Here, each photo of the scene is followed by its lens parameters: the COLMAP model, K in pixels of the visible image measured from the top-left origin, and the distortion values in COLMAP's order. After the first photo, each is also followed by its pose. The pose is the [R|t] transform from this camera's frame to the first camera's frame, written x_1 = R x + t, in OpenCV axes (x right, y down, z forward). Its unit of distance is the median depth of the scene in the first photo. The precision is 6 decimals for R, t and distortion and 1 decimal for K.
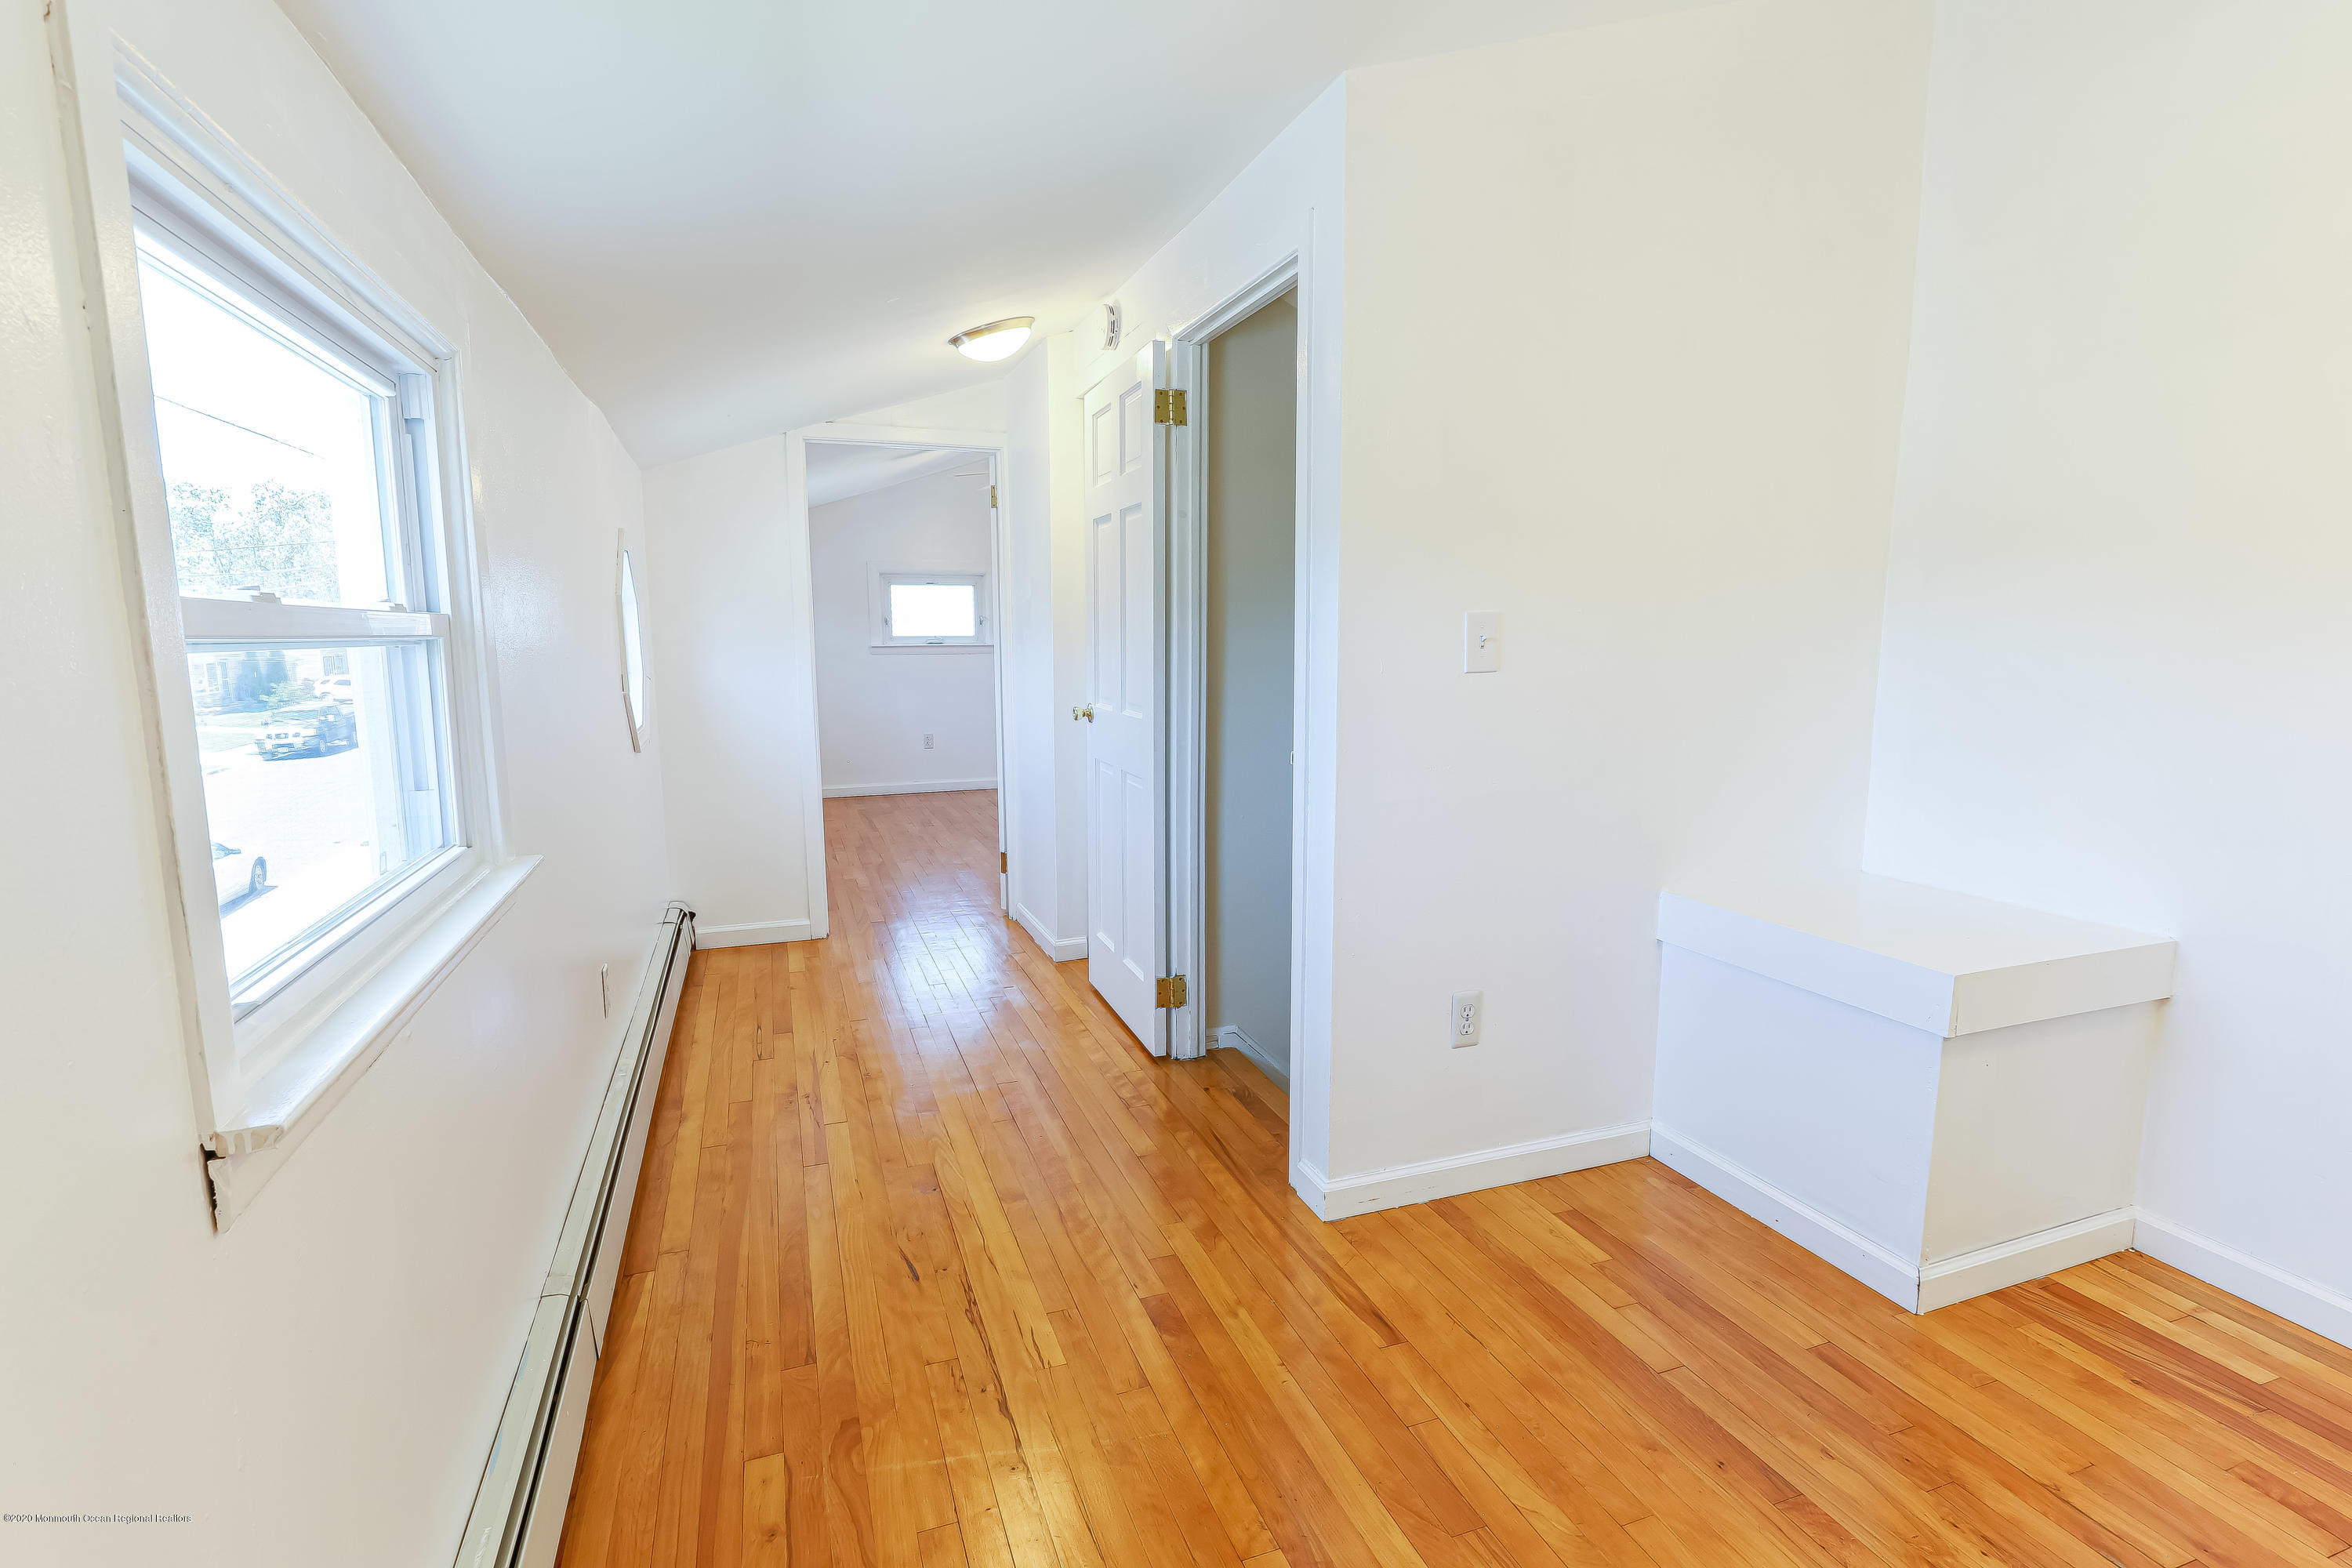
lens RADIAL K [[1129.4, 0, 1181.7], [0, 1129.4, 783.0], [0, 0, 1]] dist [-0.022360, 0.002771]
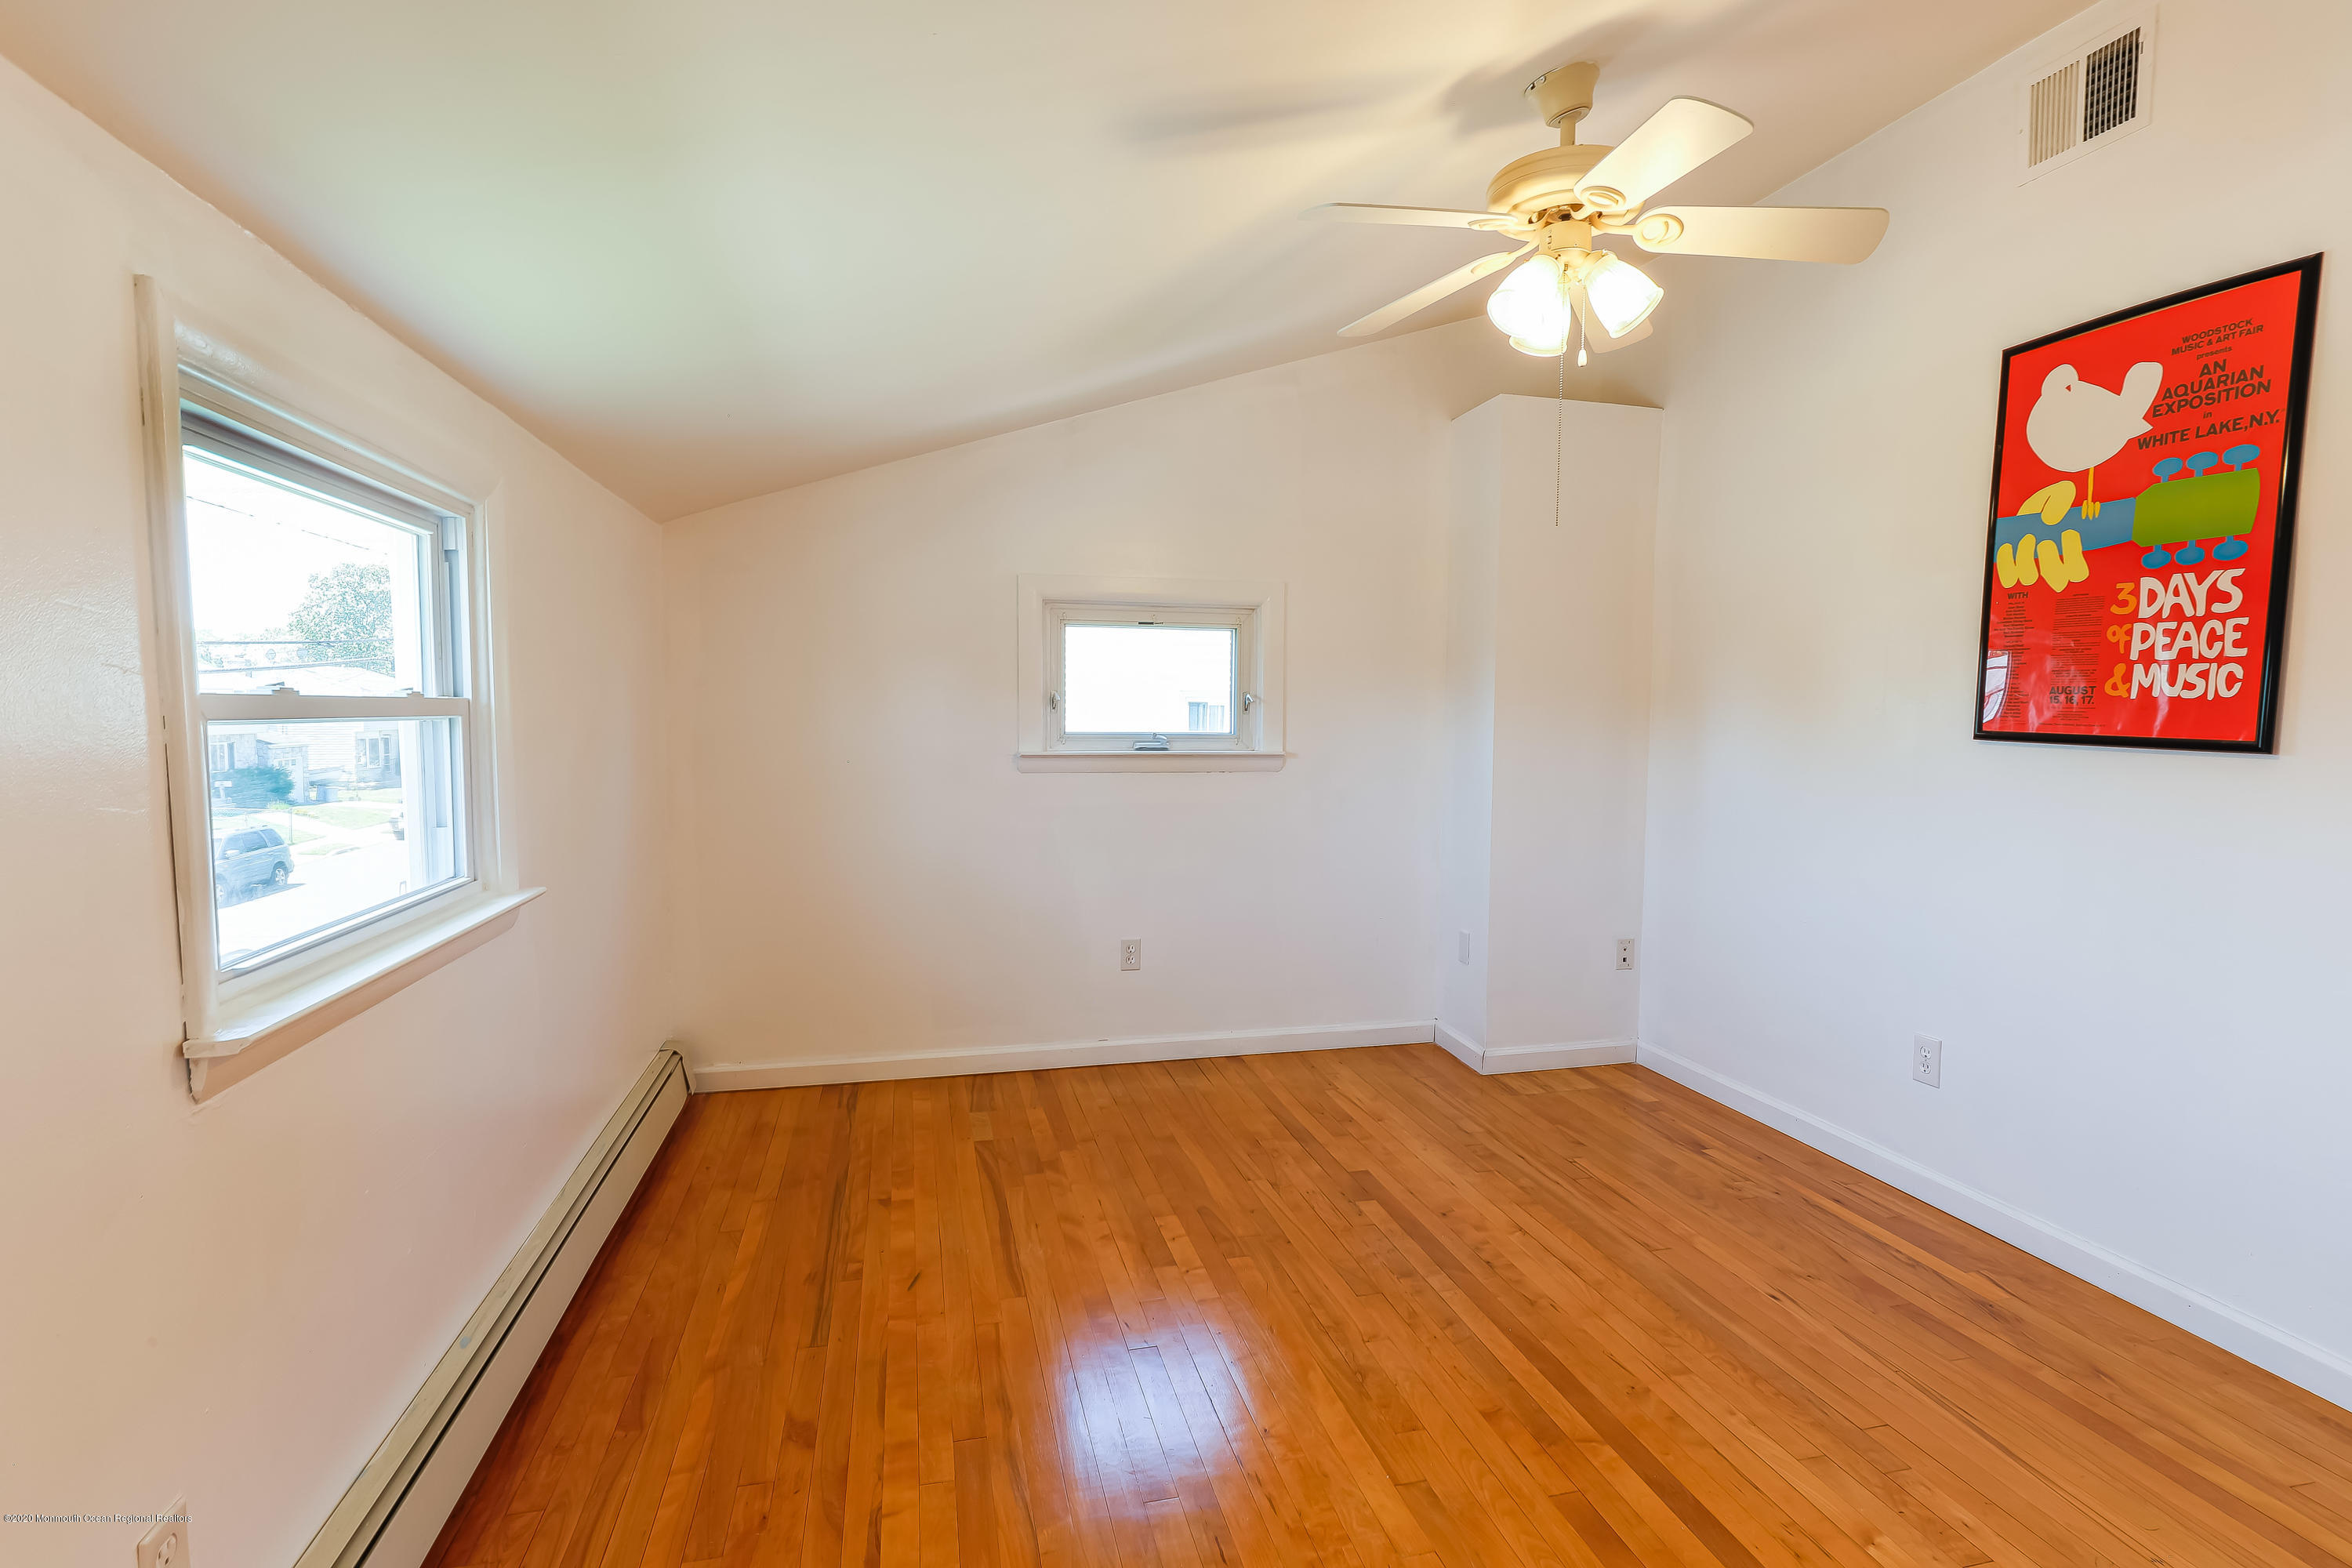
lens RADIAL K [[1129.4, 0, 1181.7], [0, 1129.4, 783.0], [0, 0, 1]] dist [-0.022360, 0.002771]
pose [[0.999551, 0.020938, -0.021428, -0.194801], [-0.022280, 0.997672, -0.064453, -0.079362], [0.020028, 0.064902, 0.997691, 0.526659]]
